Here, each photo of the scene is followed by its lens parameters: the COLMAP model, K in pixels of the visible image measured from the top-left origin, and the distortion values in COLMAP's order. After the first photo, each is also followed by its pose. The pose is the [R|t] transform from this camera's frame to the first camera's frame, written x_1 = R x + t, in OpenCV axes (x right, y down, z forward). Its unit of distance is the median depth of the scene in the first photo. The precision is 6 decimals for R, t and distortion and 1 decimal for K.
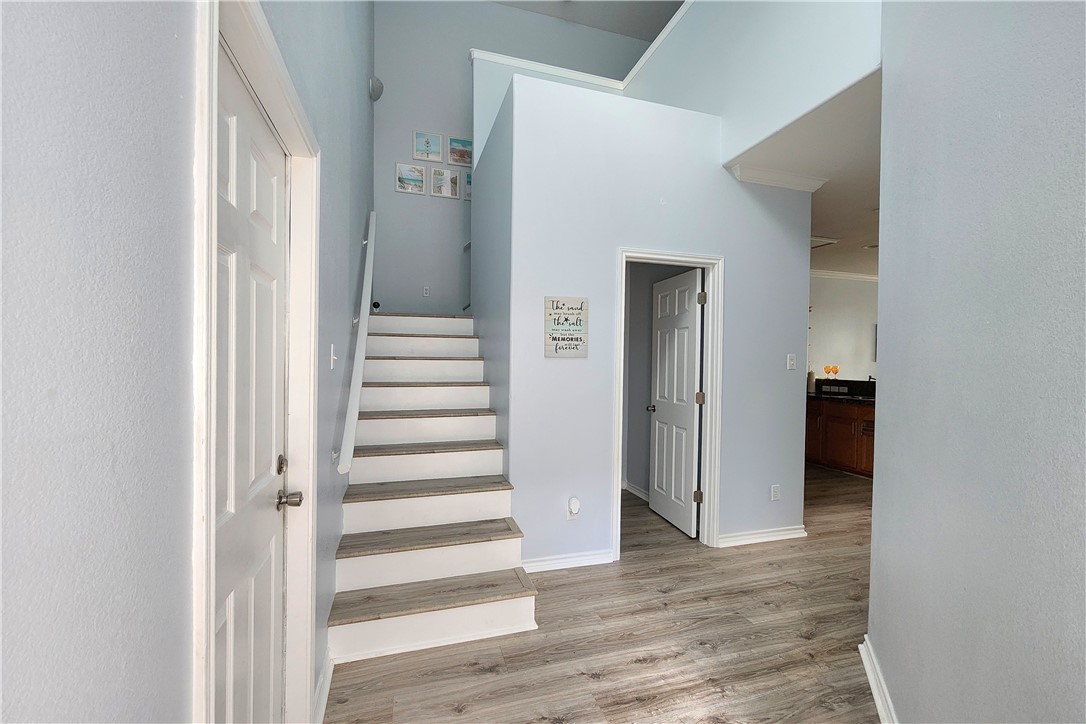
lens RADIAL K [[444.3, 0, 542.4], [0, 444.3, 367.7], [0, 0, 1]] dist [-0.003823, 0.001118]
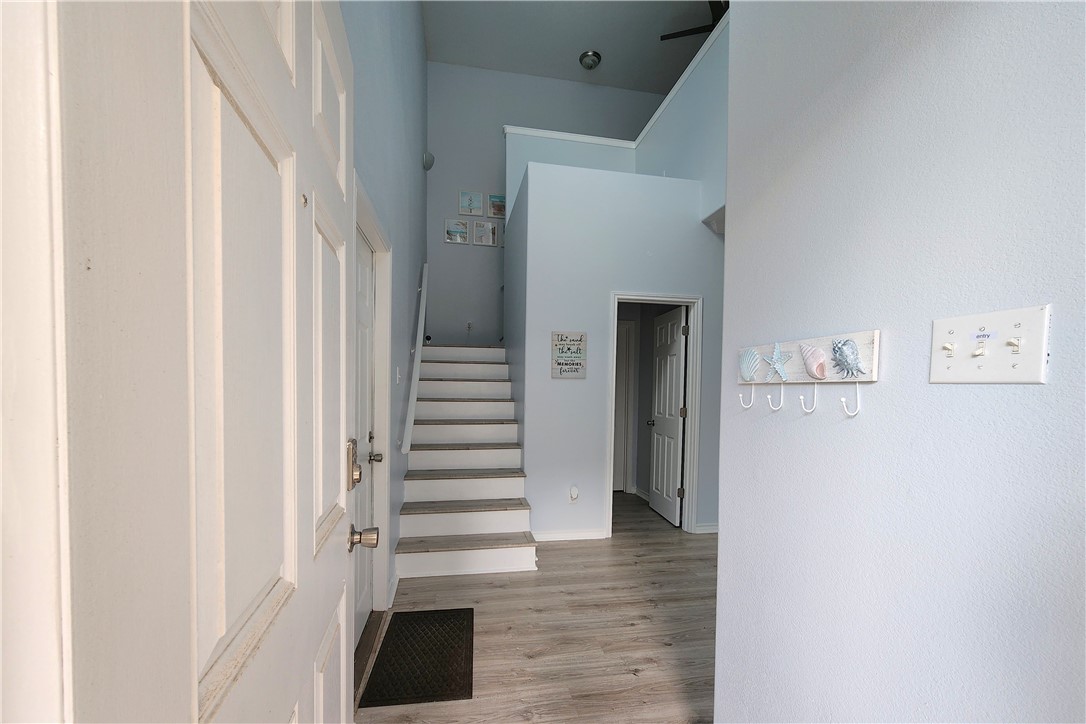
lens RADIAL K [[444.3, 0, 542.2], [0, 444.3, 401.6], [0, 0, 1]] dist [-0.003823, 0.001118]
pose [[0.993742, 0.006673, -0.111500, 0.117266], [-0.005170, 0.999892, 0.013764, 0.026845], [0.111580, -0.013102, 0.993669, -0.287381]]
